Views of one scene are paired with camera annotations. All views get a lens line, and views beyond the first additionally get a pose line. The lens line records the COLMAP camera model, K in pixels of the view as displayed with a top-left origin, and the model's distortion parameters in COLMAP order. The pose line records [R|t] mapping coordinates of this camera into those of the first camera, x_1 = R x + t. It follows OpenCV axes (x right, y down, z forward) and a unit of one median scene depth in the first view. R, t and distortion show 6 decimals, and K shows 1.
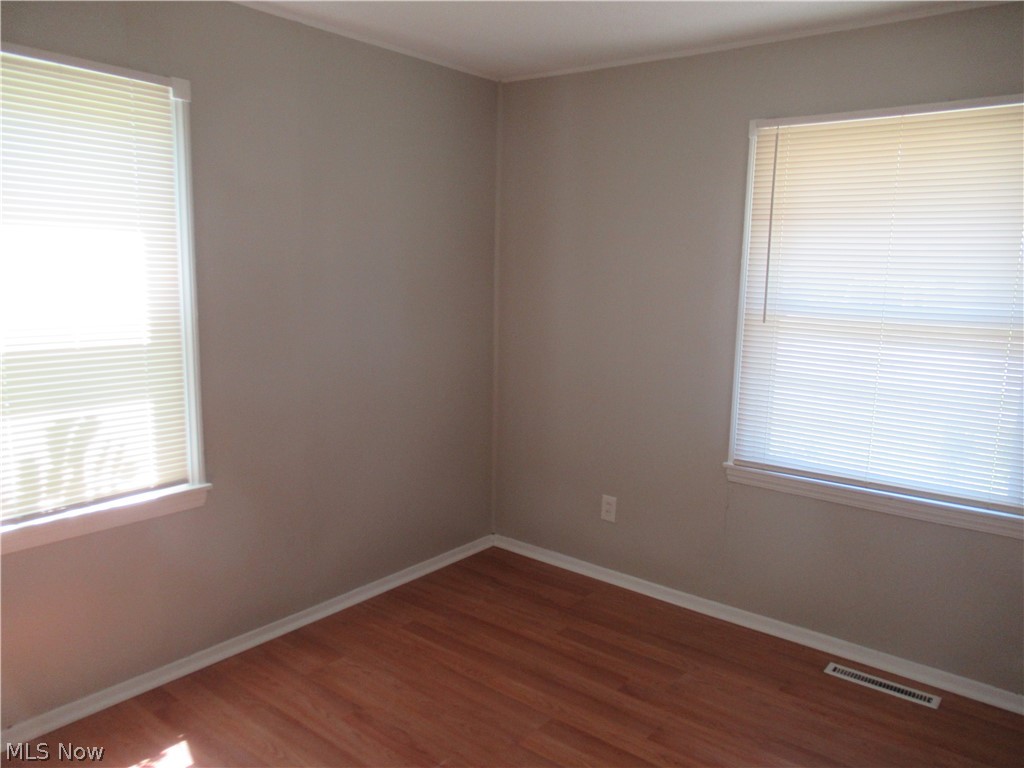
lens RADIAL K [[762.9, 0, 512.0], [0, 762.9, 384.0], [0, 0, 1]] dist [-0.000937, -0.003960]
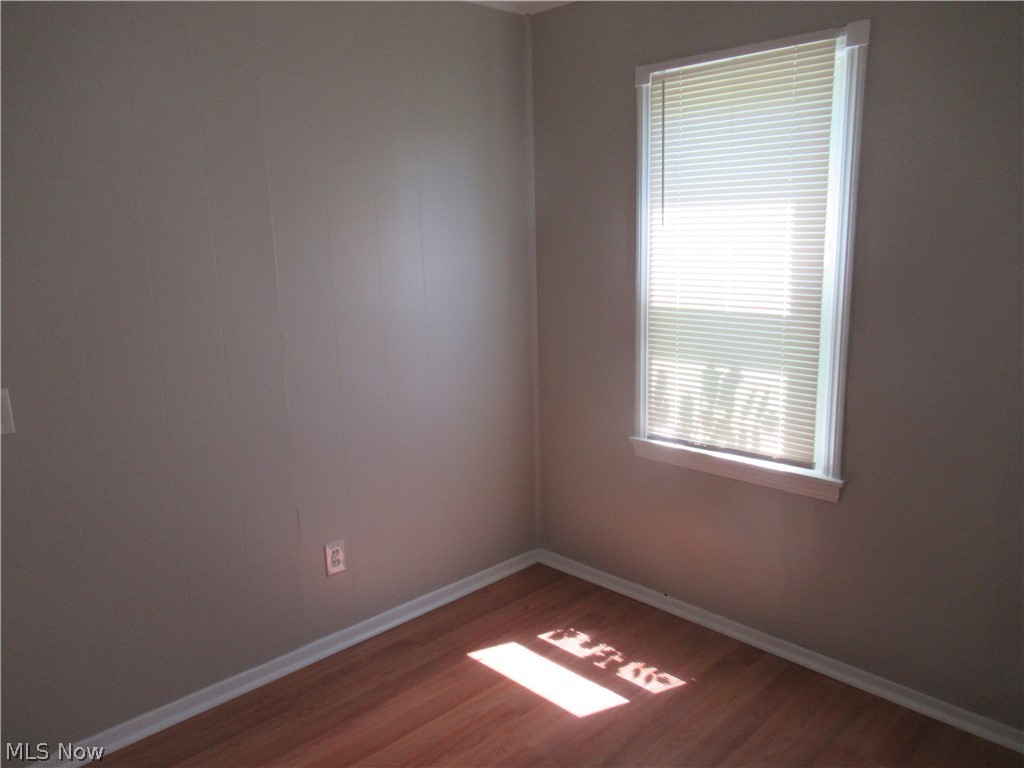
lens RADIAL K [[762.9, 0, 512.0], [0, 762.9, 384.0], [0, 0, 1]] dist [-0.000937, -0.003960]
pose [[-0.121826, 0.174048, -0.977172, 0.547007], [-0.129807, 0.973256, 0.189533, -0.107597], [0.984027, 0.149933, -0.095975, 0.753286]]
